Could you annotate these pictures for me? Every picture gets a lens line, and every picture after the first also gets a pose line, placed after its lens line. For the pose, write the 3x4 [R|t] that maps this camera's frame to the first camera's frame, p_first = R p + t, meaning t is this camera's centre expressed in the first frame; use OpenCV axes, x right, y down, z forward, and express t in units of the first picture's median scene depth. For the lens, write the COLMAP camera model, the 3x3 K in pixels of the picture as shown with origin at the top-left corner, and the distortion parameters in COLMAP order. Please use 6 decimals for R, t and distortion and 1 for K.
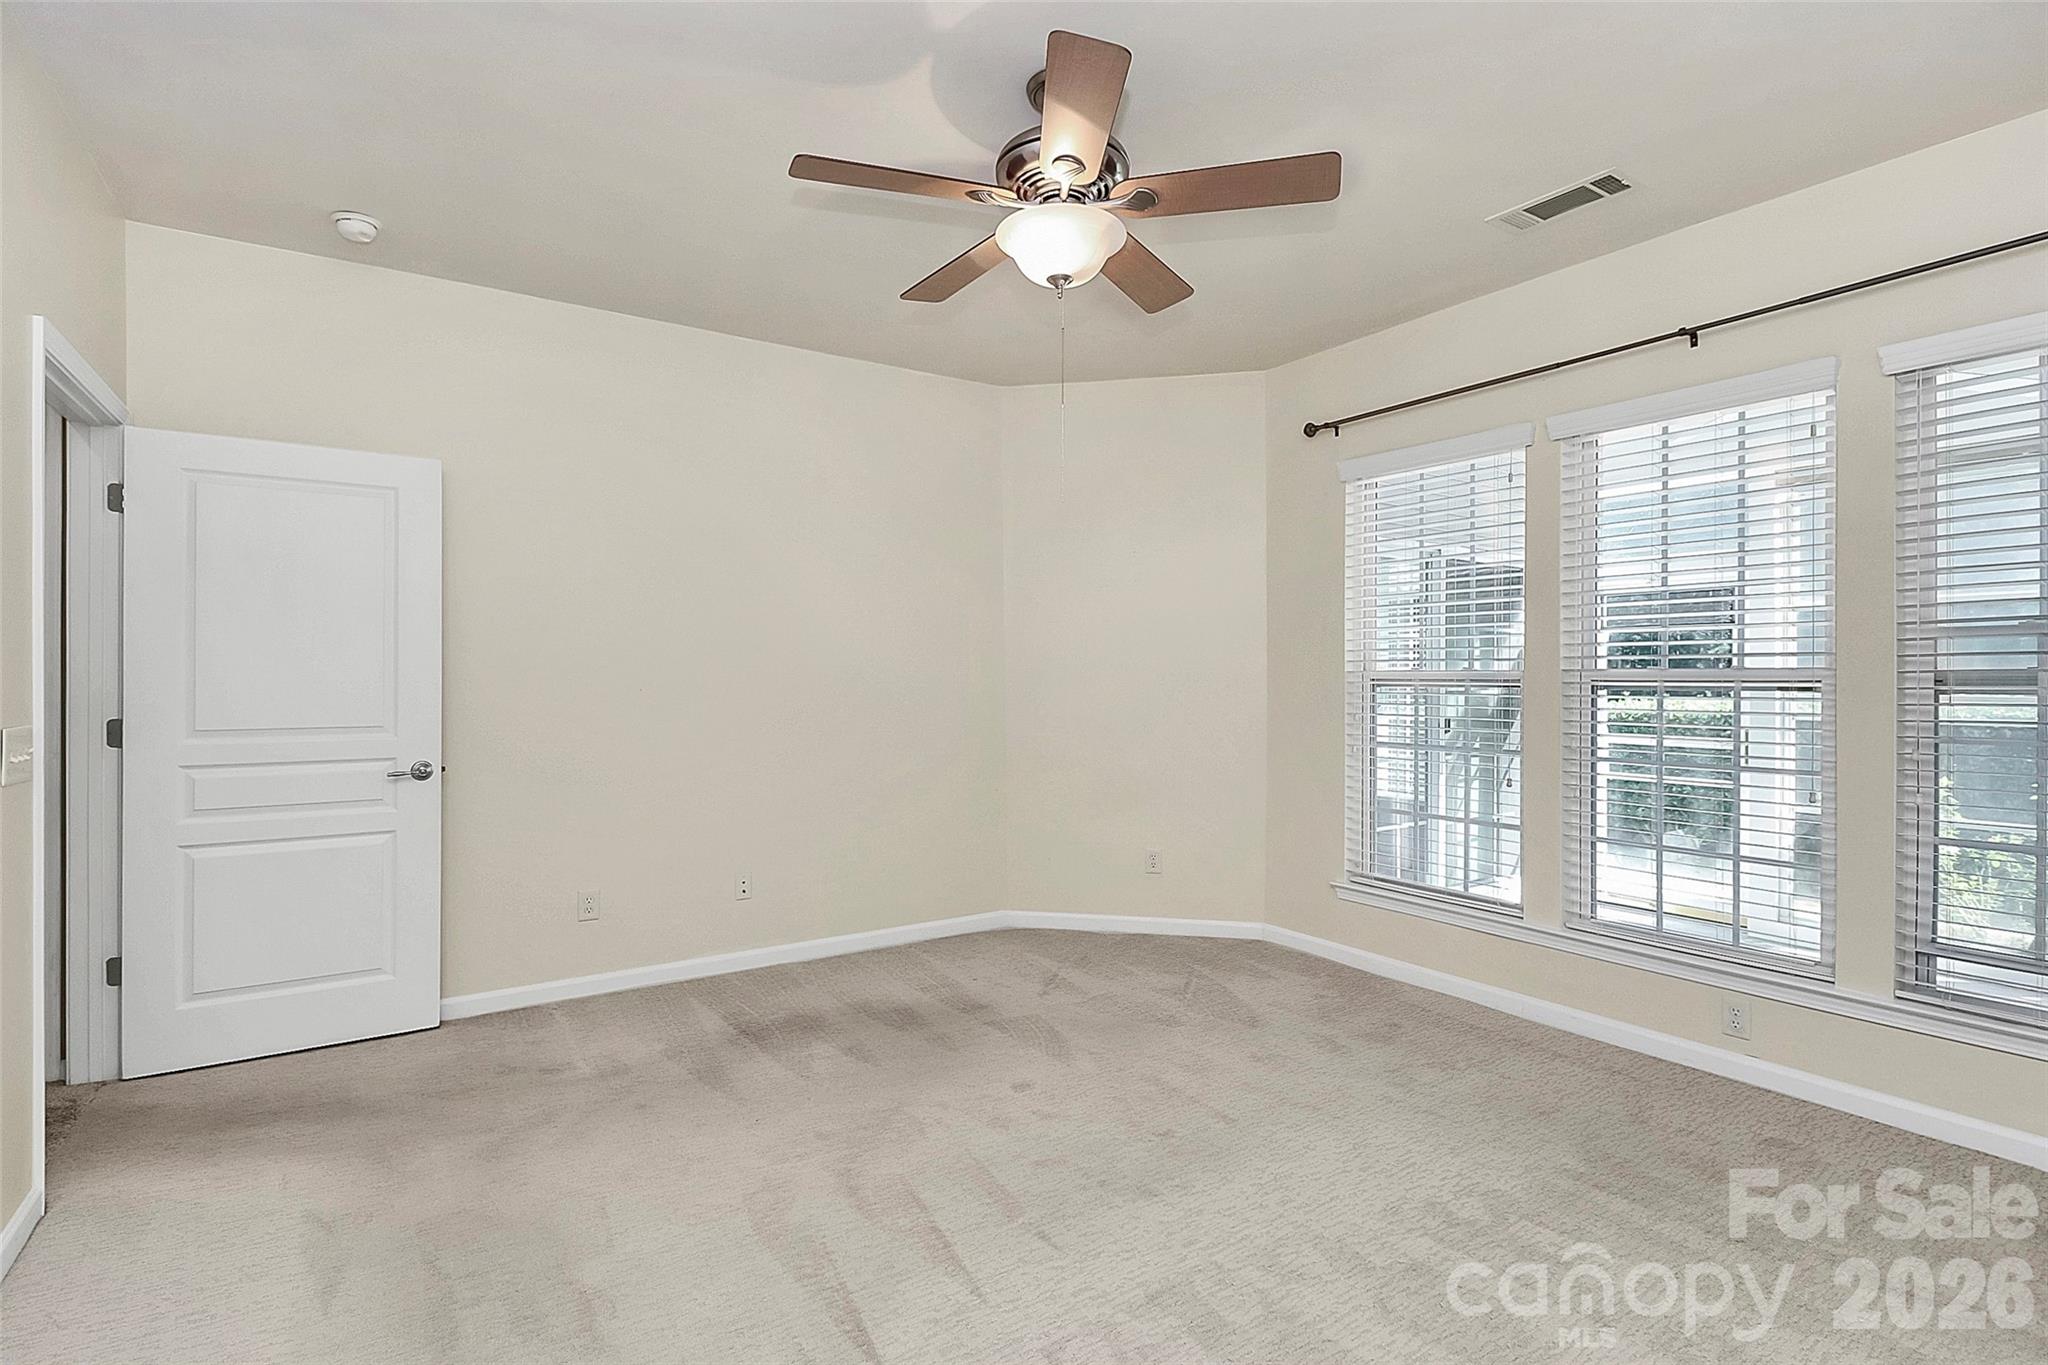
lens RADIAL K [[983.0, 0, 1023.4], [0, 983.0, 659.3], [0, 0, 1]] dist [-0.000963, -0.000570]
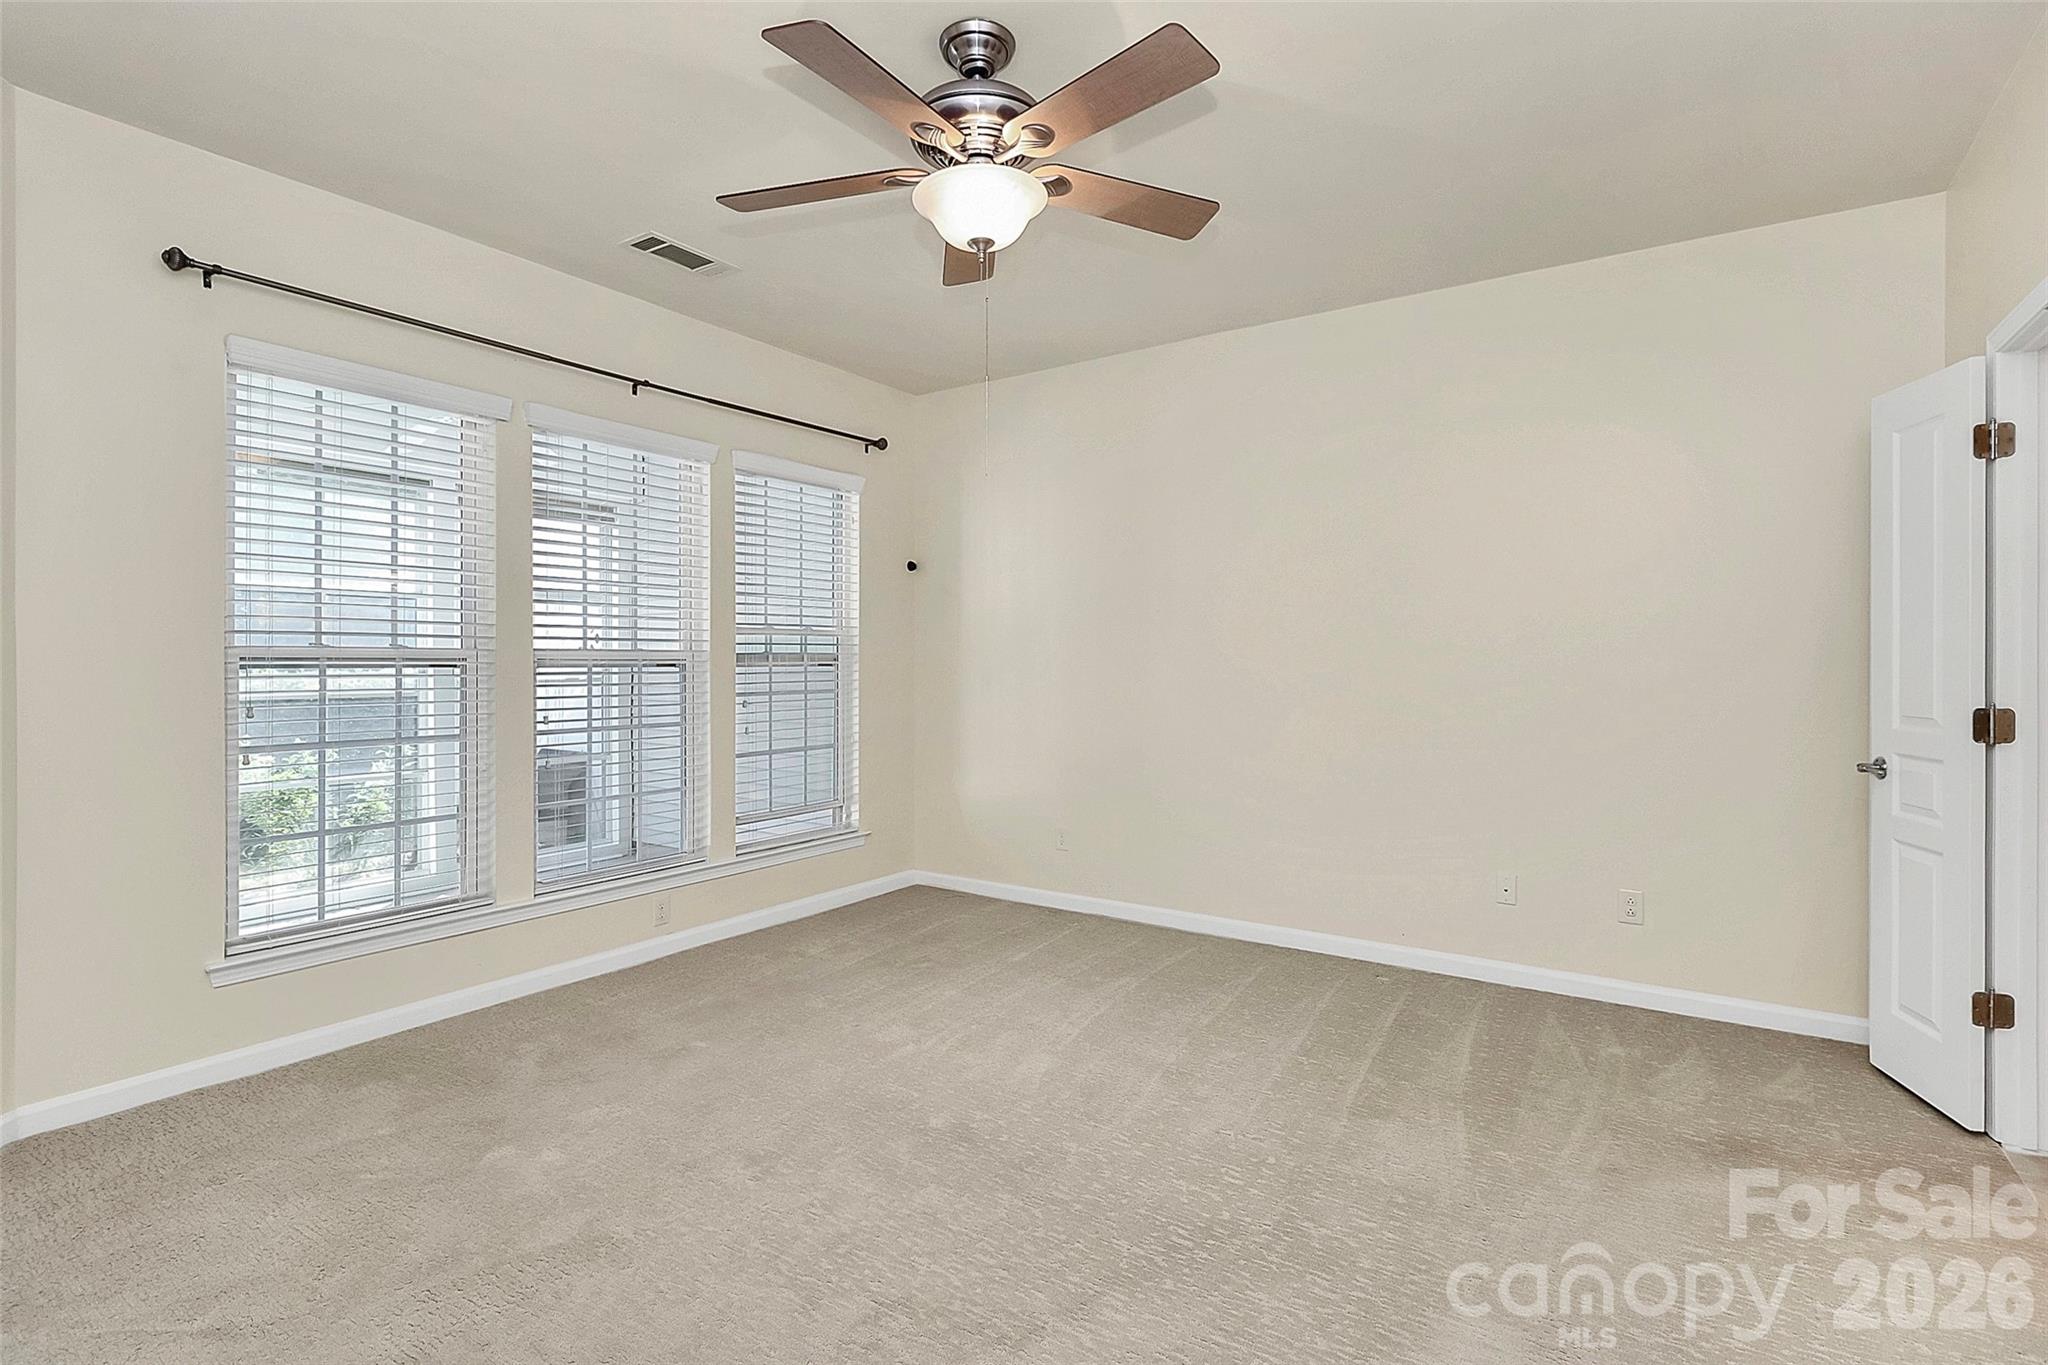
lens RADIAL K [[983.0, 0, 1023.4], [0, 983.0, 659.3], [0, 0, 1]] dist [-0.000963, -0.000570]
pose [[-0.375629, -0.003533, 0.926763, -0.530466], [-0.021524, 0.999756, -0.004912, 0.013003], [-0.926520, -0.021793, -0.375614, 0.791660]]
